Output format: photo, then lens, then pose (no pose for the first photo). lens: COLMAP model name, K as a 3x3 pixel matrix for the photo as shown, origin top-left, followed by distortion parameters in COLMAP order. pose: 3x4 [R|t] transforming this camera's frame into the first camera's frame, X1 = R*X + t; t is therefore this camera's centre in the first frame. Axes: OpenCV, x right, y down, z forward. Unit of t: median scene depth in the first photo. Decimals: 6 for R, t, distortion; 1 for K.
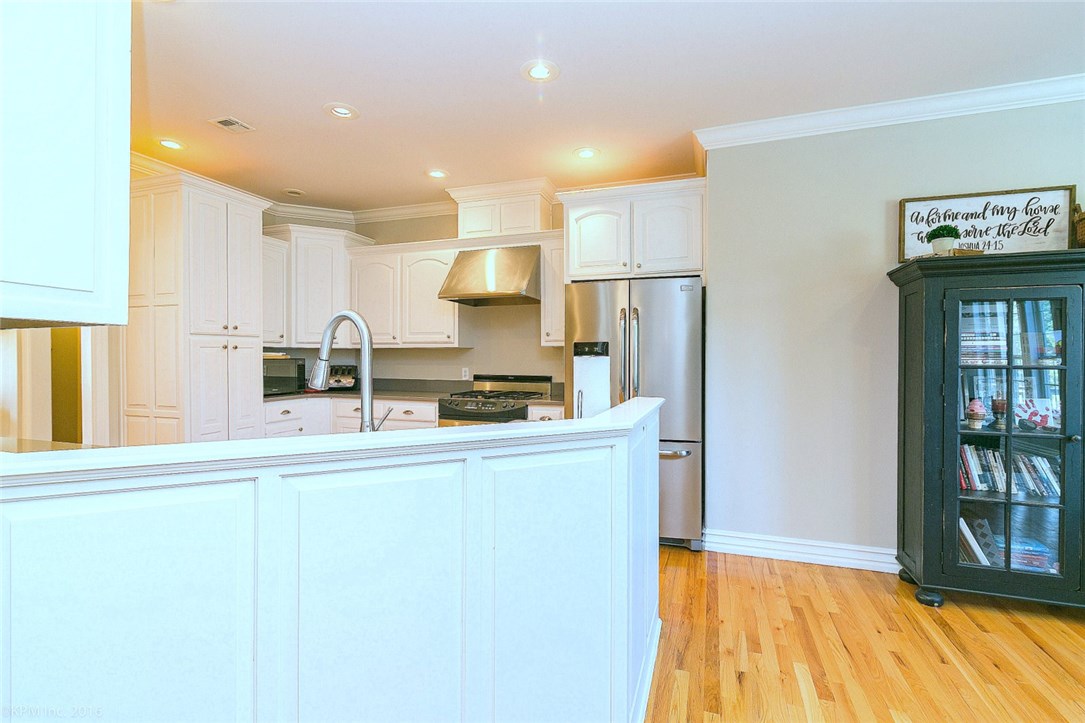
lens RADIAL K [[504.5, 0, 541.9], [0, 504.5, 356.8], [0, 0, 1]] dist [-0.000236, 0.000586]
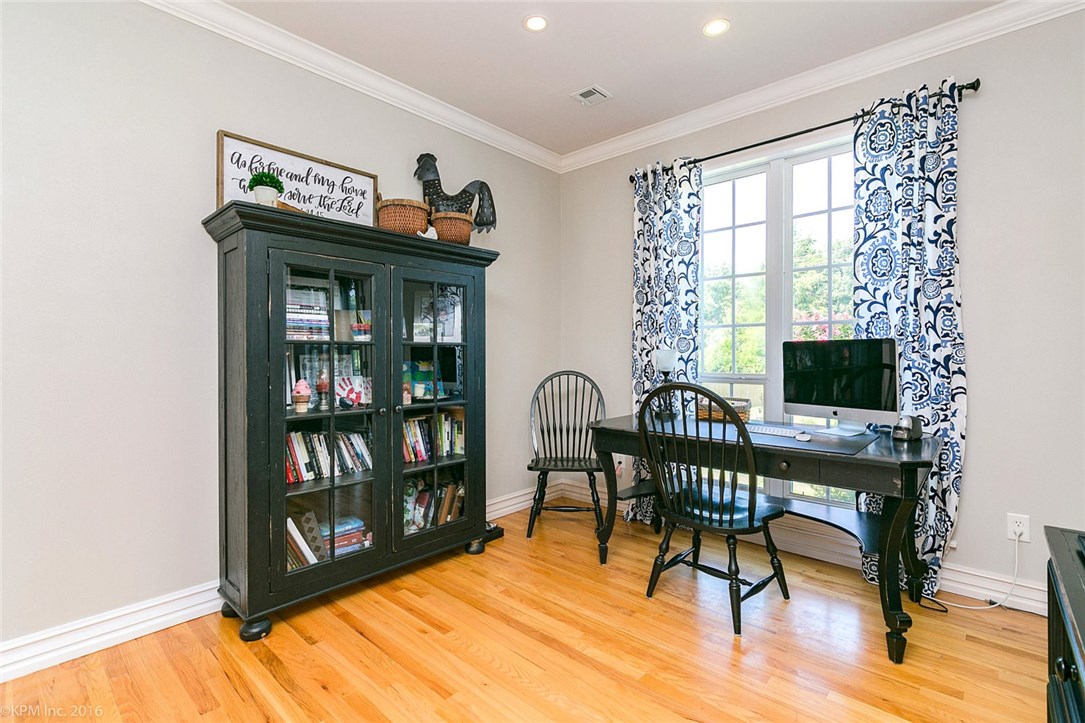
lens RADIAL K [[504.5, 0, 541.9], [0, 504.5, 356.8], [0, 0, 1]] dist [-0.000236, 0.000586]
pose [[0.407105, -0.013501, 0.913282, 0.218325], [0.005859, 0.999909, 0.012170, 0.035007], [-0.913363, 0.000396, 0.407147, 0.248658]]
